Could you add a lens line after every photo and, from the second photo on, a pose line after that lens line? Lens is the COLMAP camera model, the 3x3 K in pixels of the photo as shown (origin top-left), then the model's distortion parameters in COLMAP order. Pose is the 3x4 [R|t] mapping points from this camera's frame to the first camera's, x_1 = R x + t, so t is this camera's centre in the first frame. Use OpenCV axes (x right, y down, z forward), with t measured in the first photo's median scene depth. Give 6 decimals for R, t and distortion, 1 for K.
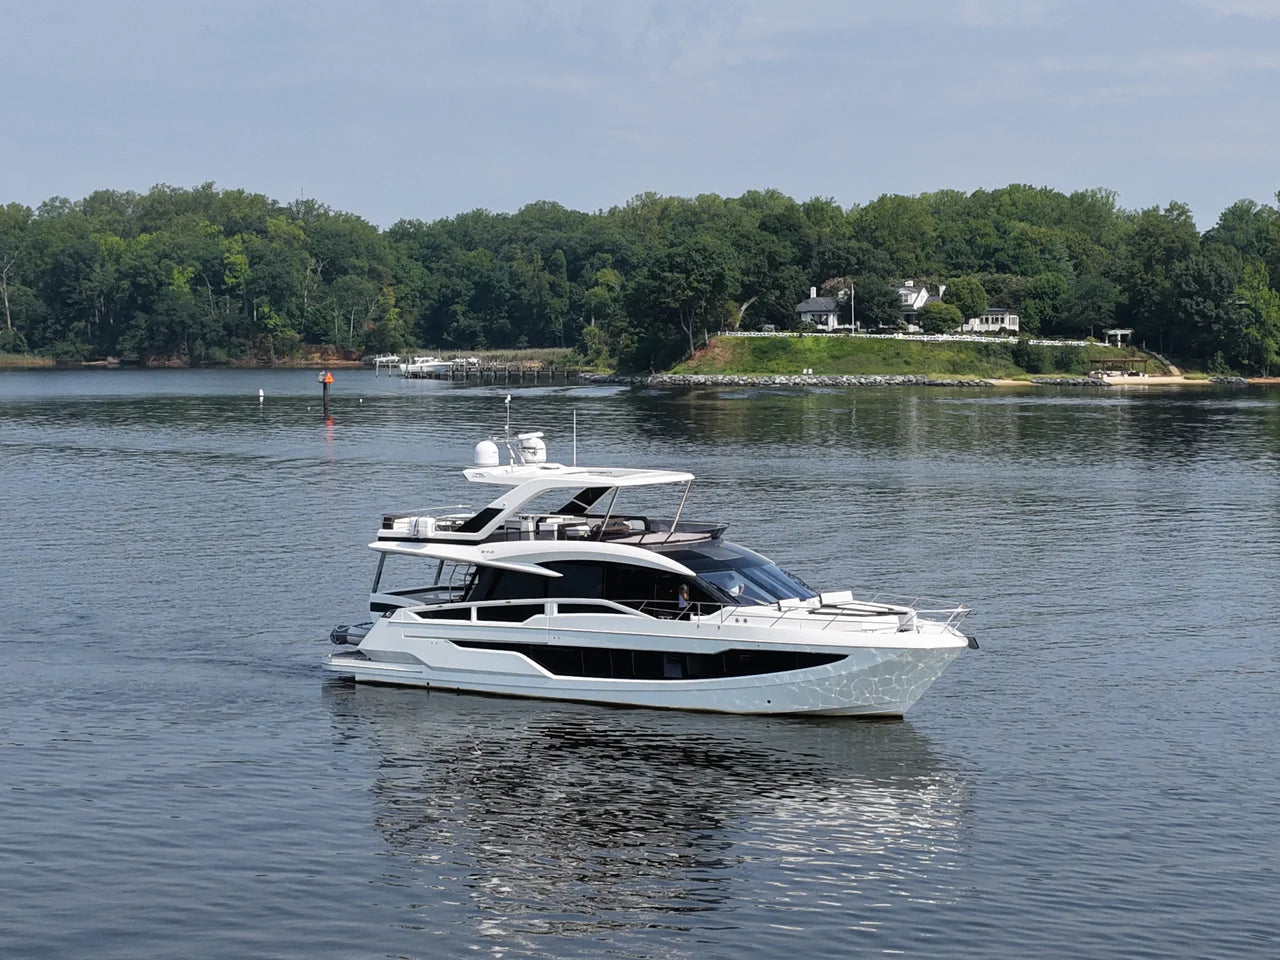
lens RADIAL K [[2808.0, 0, 715.2], [0, 2808.0, 481.1], [0, 0, 1]] dist [-0.052407, 0.423610]
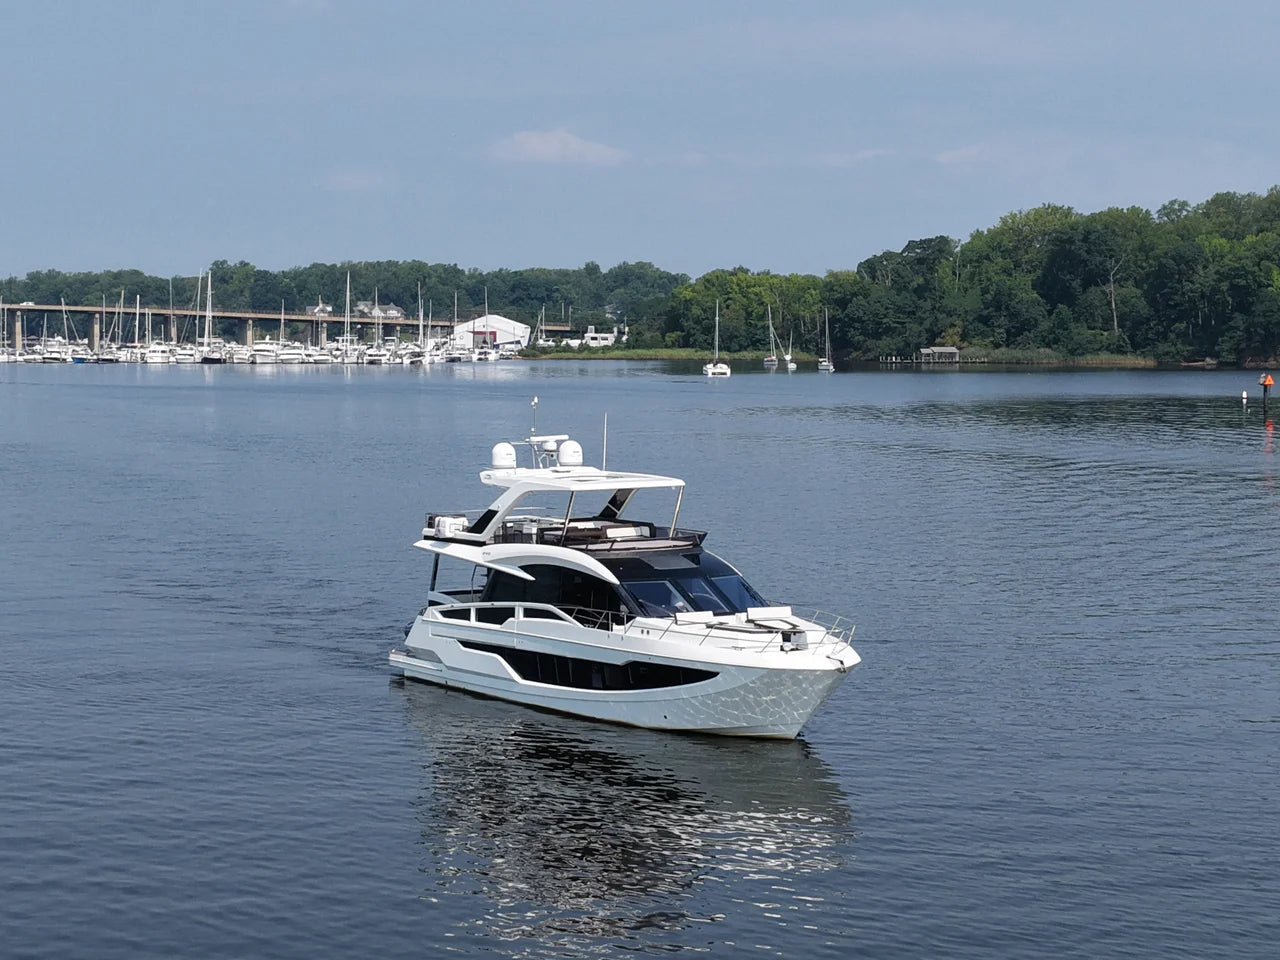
lens RADIAL K [[2808.0, 0, 715.2], [0, 2808.0, 481.1], [0, 0, 1]] dist [-0.052407, 0.423610]
pose [[0.922058, 0.021956, -0.386429, 0.361564], [-0.022140, 0.999747, 0.003977, -0.006032], [0.386418, 0.004889, 0.922311, 0.102734]]
